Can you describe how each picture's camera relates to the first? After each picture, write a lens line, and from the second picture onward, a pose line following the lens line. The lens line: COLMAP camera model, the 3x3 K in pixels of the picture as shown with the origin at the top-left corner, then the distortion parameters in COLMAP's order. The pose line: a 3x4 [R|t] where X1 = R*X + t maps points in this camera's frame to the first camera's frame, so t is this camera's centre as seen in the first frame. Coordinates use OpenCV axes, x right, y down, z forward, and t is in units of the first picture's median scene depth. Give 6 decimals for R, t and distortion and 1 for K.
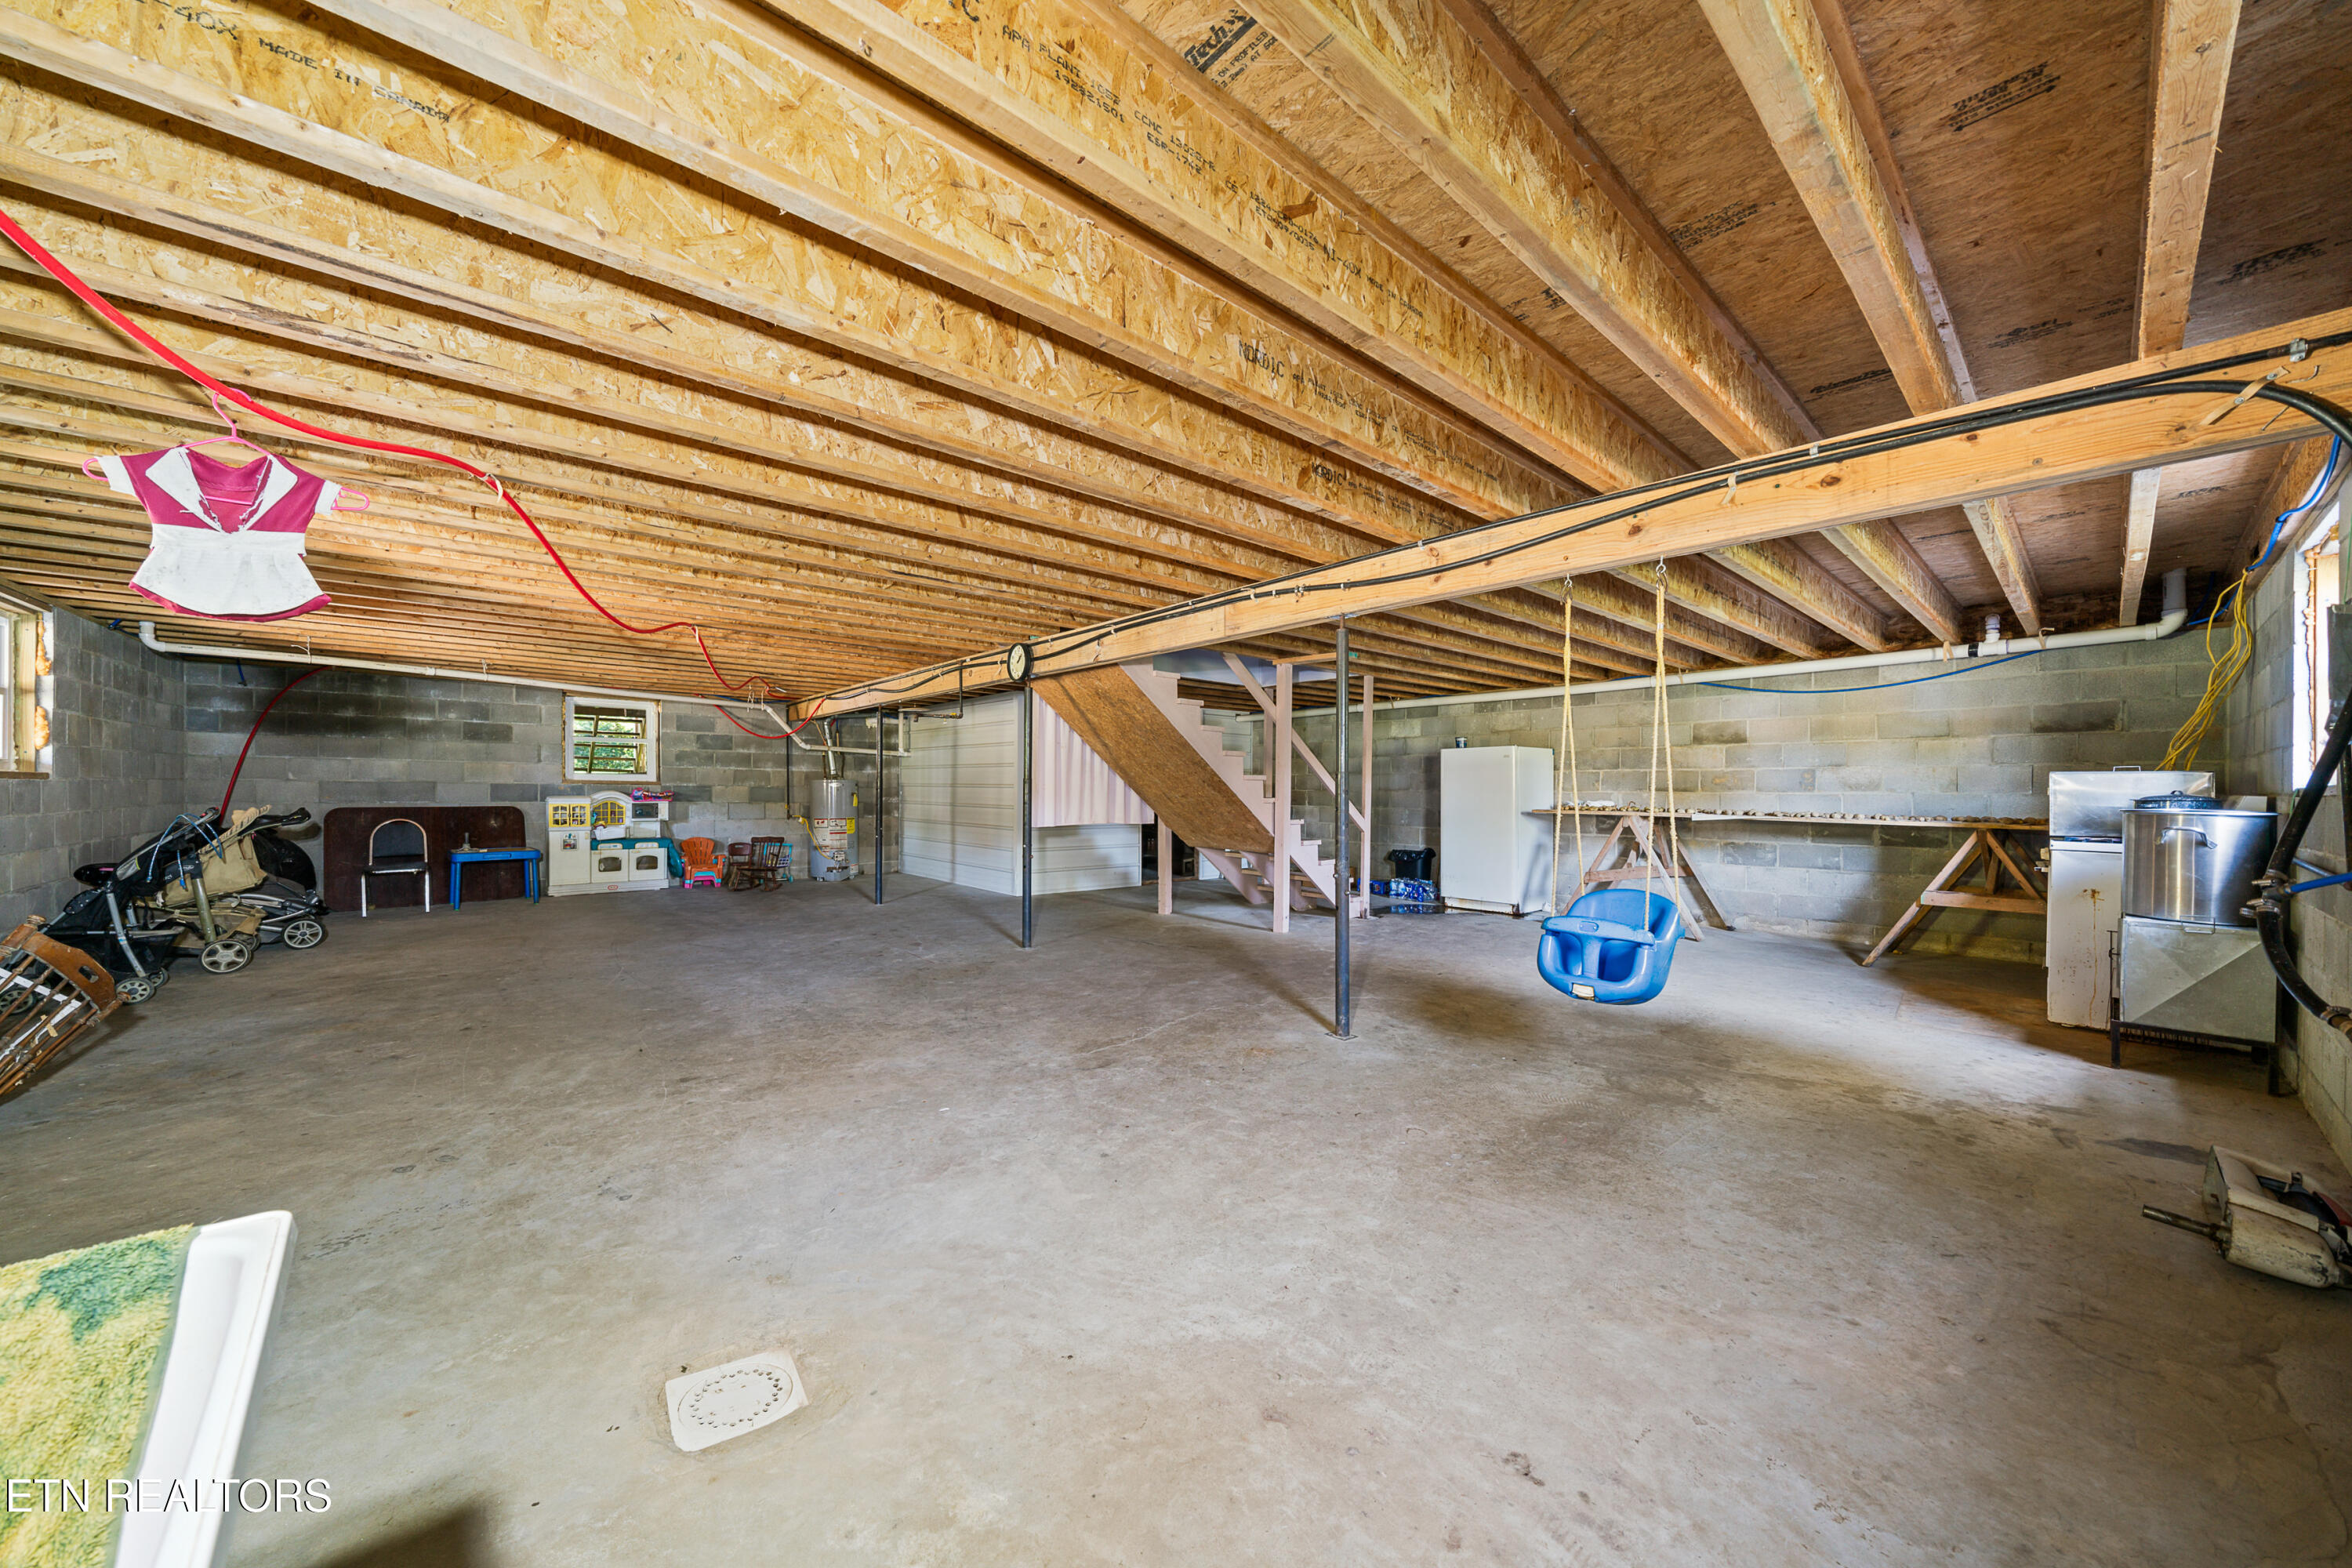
lens RADIAL K [[810.1, 0, 1153.3], [0, 810.1, 793.7], [0, 0, 1]] dist [-0.009447, 0.000287]
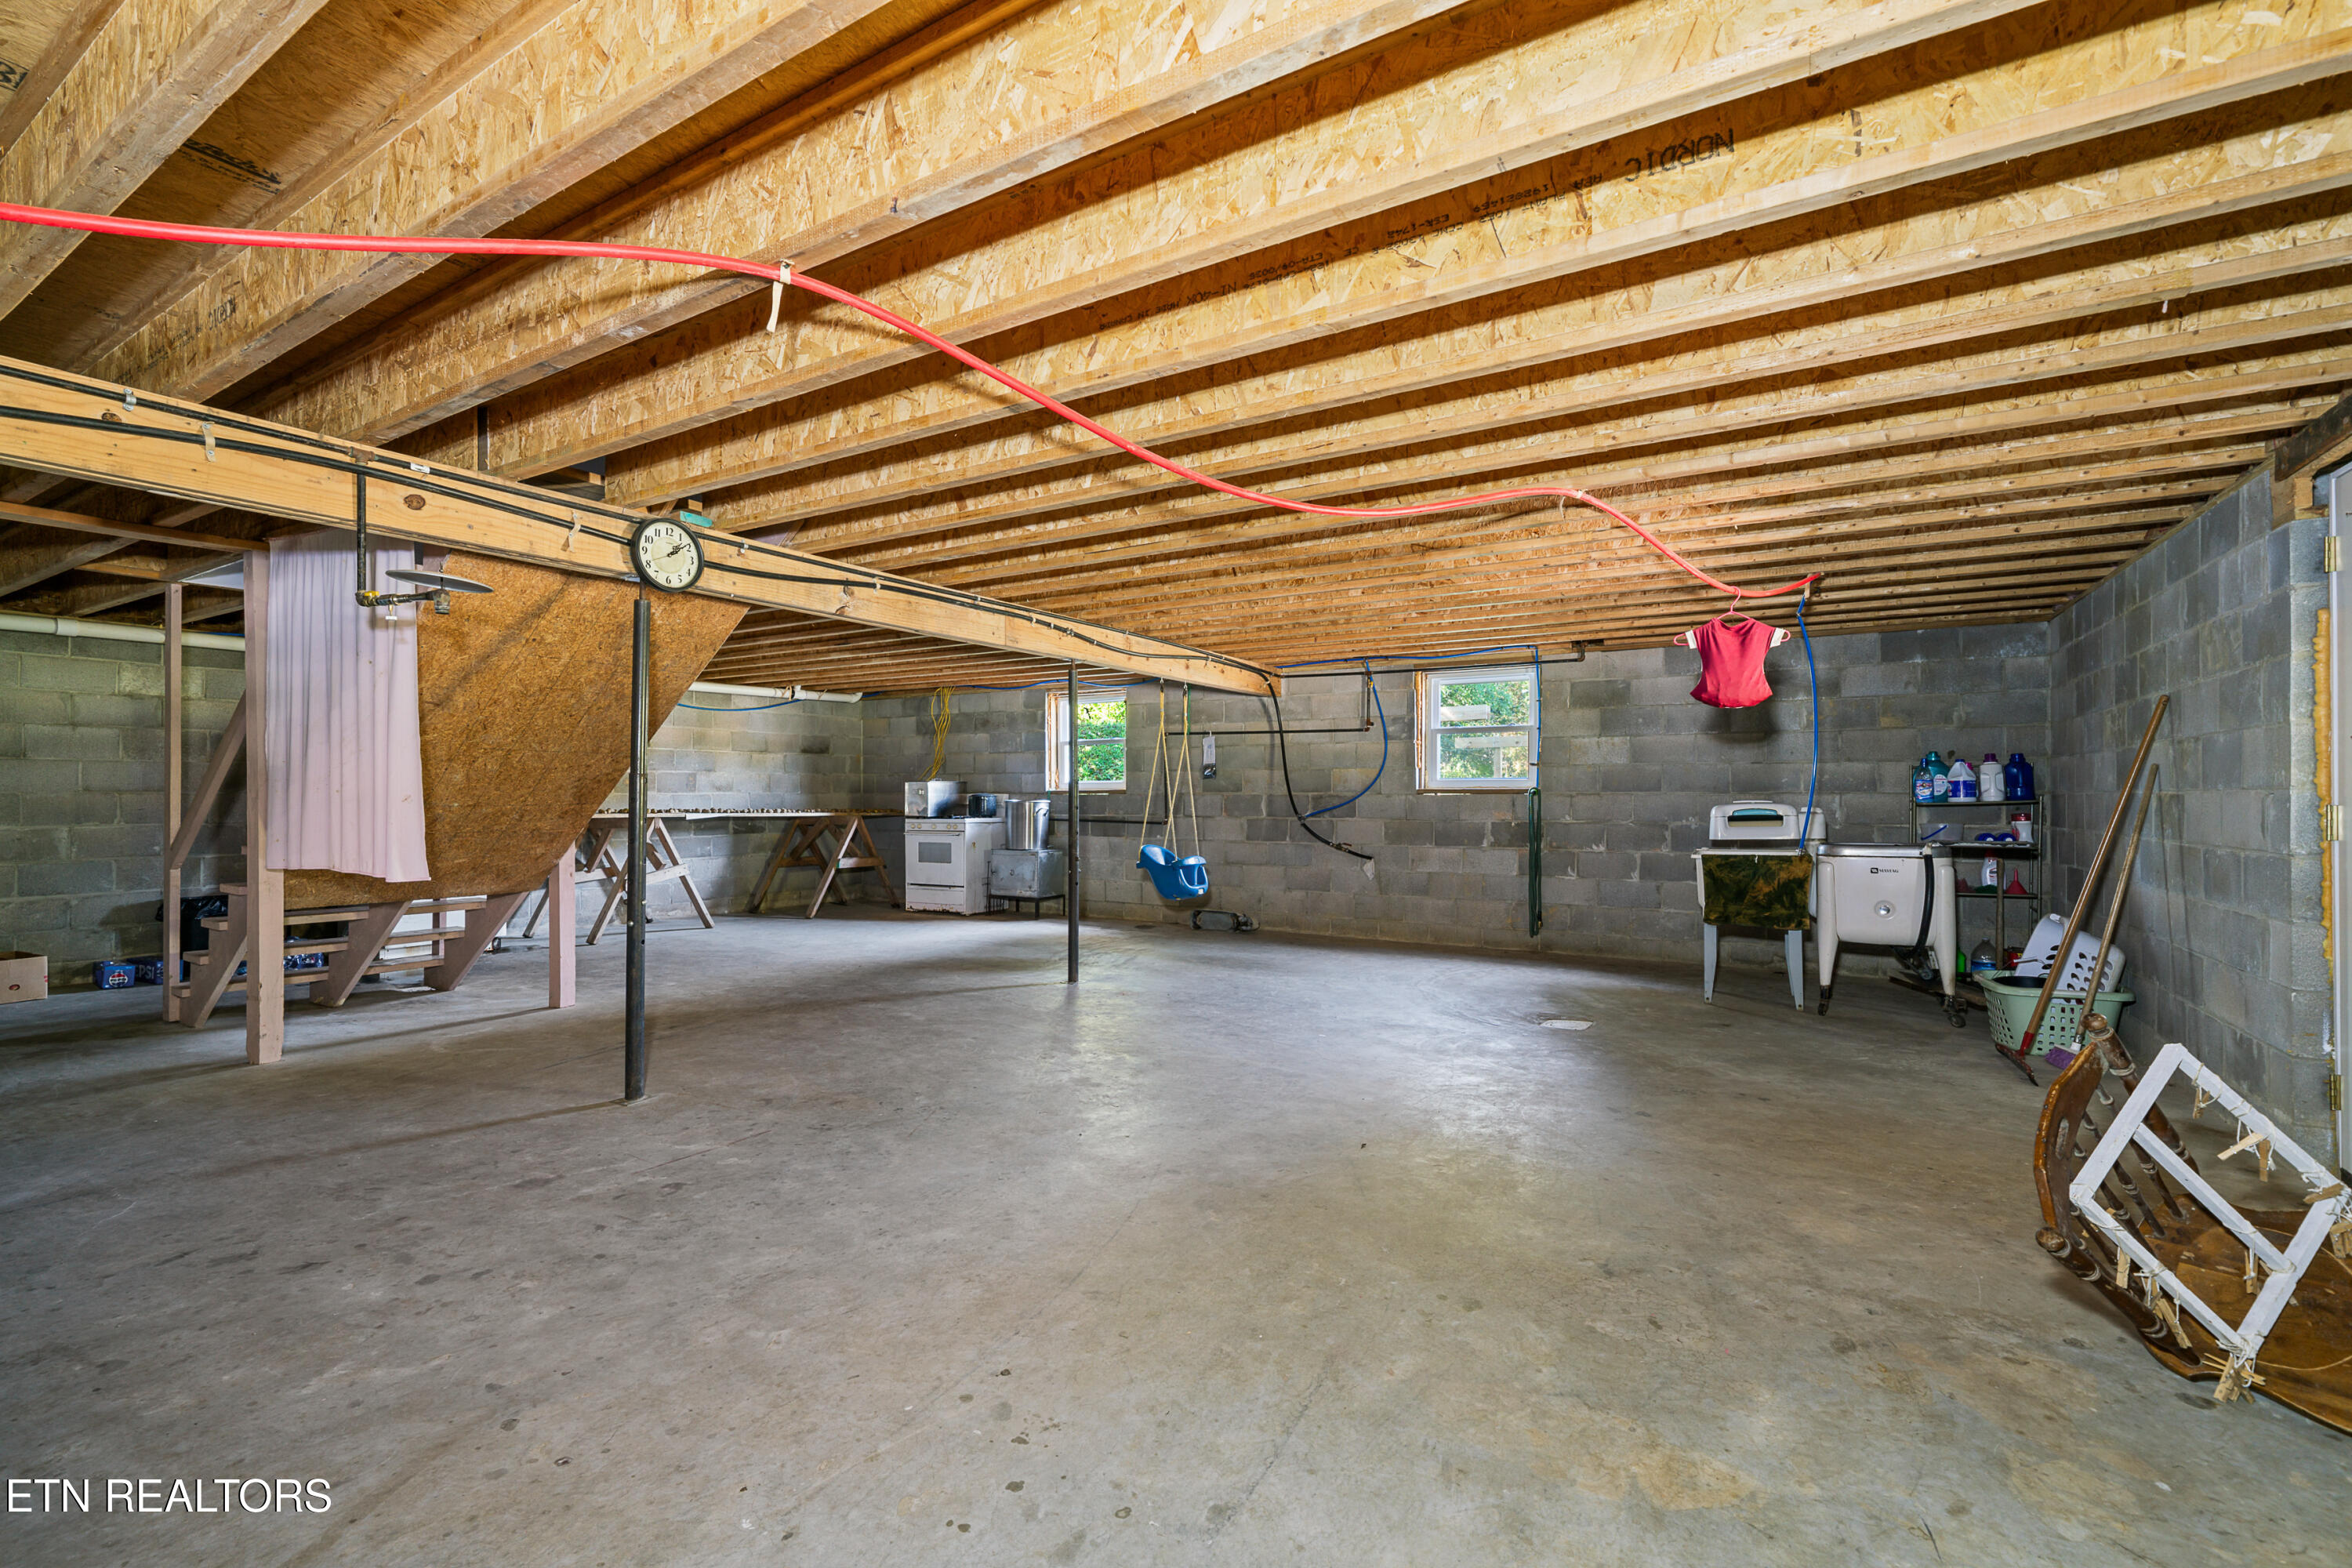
lens RADIAL K [[1018.7, 0, 1165.4], [0, 1018.7, 784.4], [0, 0, 1]] dist [-0.000178, -0.000094]
pose [[-0.303917, 0.003636, 0.952691, -1.581365], [0.001009, 0.999993, -0.003494, -0.014788], [-0.952698, -0.000100, -0.303919, 1.560126]]
